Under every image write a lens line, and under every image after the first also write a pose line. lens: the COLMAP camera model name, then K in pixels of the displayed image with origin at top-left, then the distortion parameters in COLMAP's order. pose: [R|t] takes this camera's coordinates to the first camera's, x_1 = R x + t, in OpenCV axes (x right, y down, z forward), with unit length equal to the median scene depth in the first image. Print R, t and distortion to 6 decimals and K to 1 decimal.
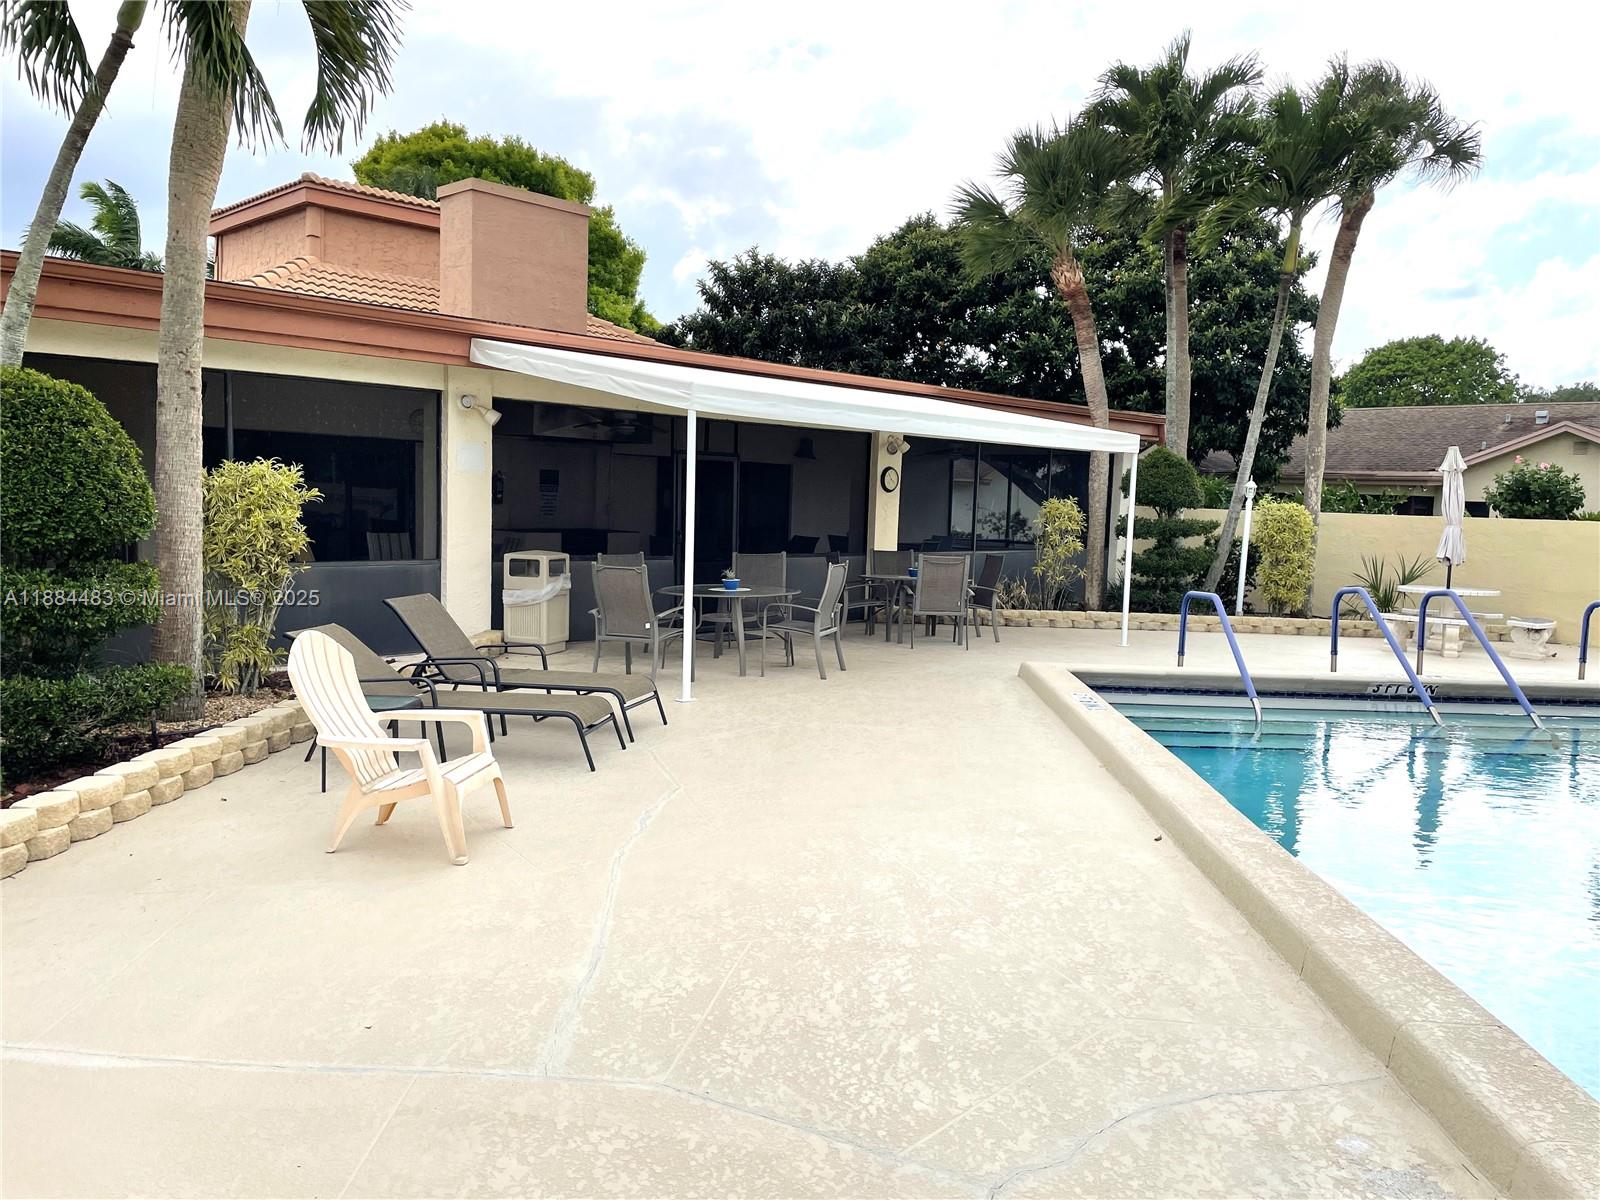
lens RADIAL K [[1173.0, 0, 800.0], [0, 1173.0, 600.0], [0, 0, 1]] dist [0.059065, -0.088716]
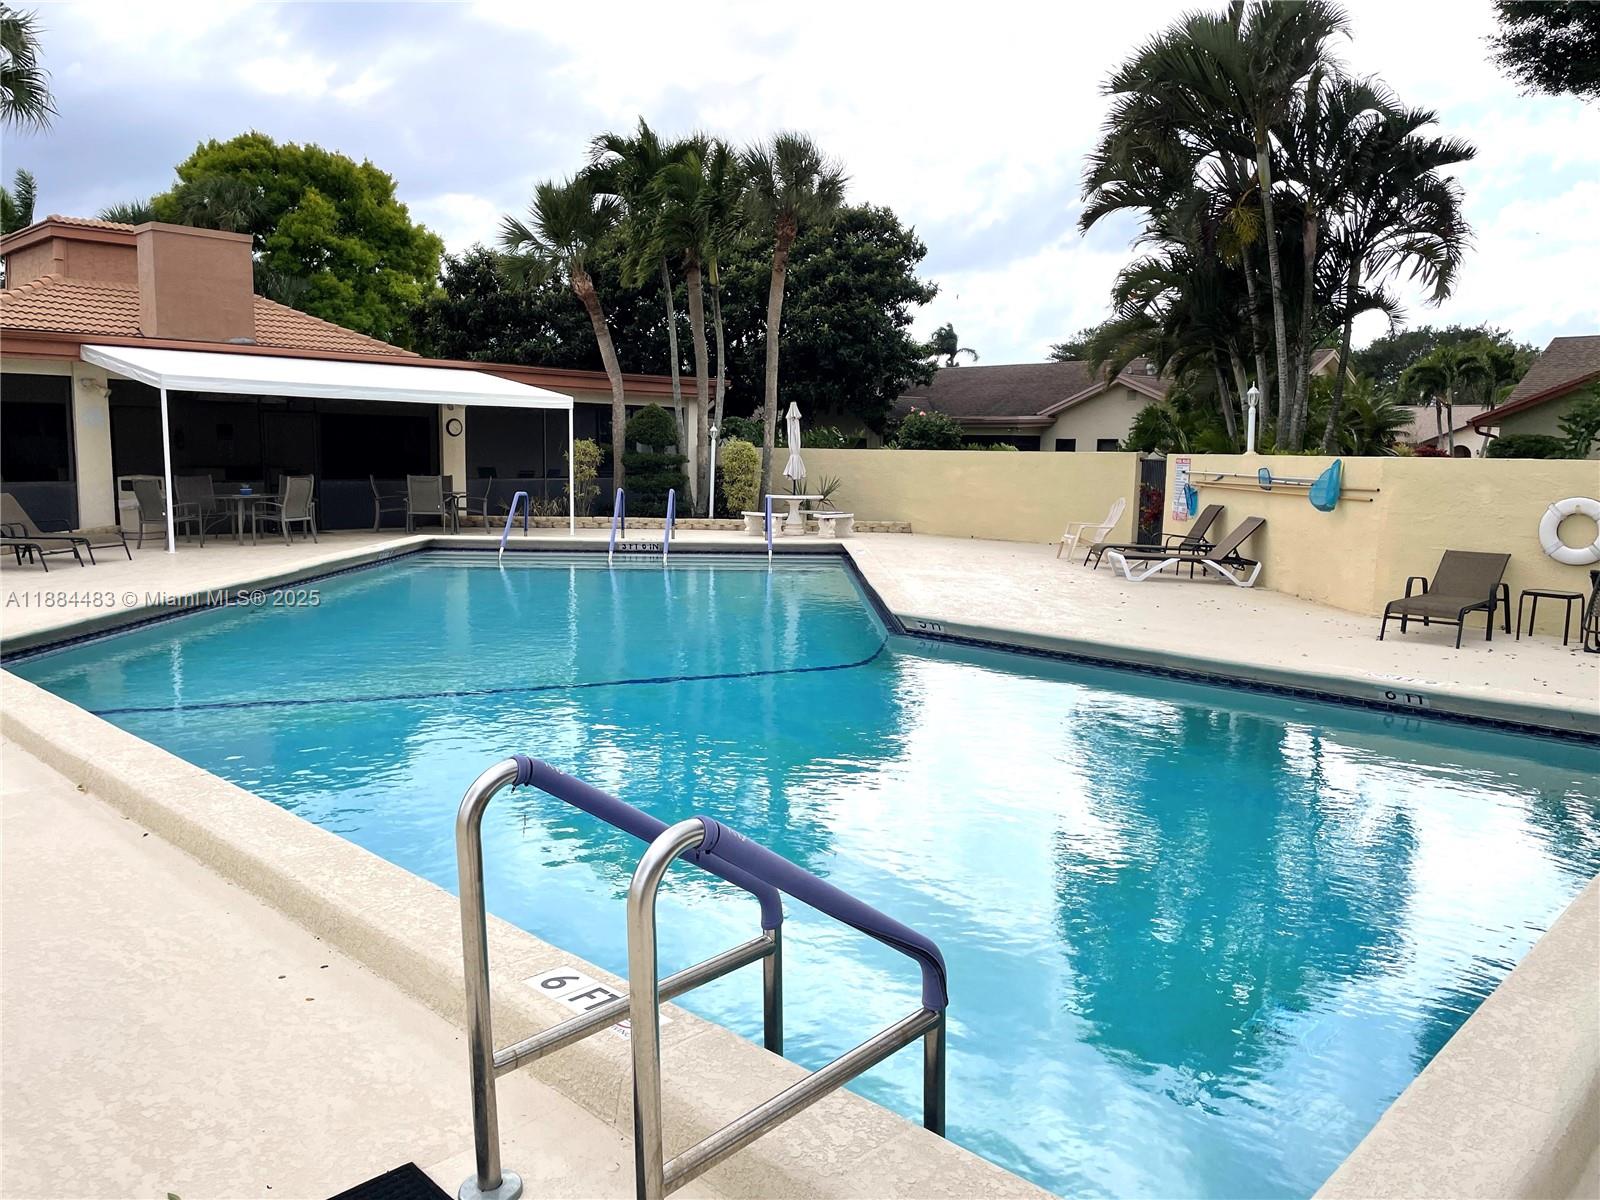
lens RADIAL K [[1173.0, 0, 800.0], [0, 1173.0, 600.0], [0, 0, 1]] dist [0.059065, -0.088716]
pose [[0.999709, -0.017965, 0.016081, 0.456968], [0.017292, 0.999006, 0.041084, 0.055097], [-0.016803, -0.040794, 0.999026, -0.448284]]
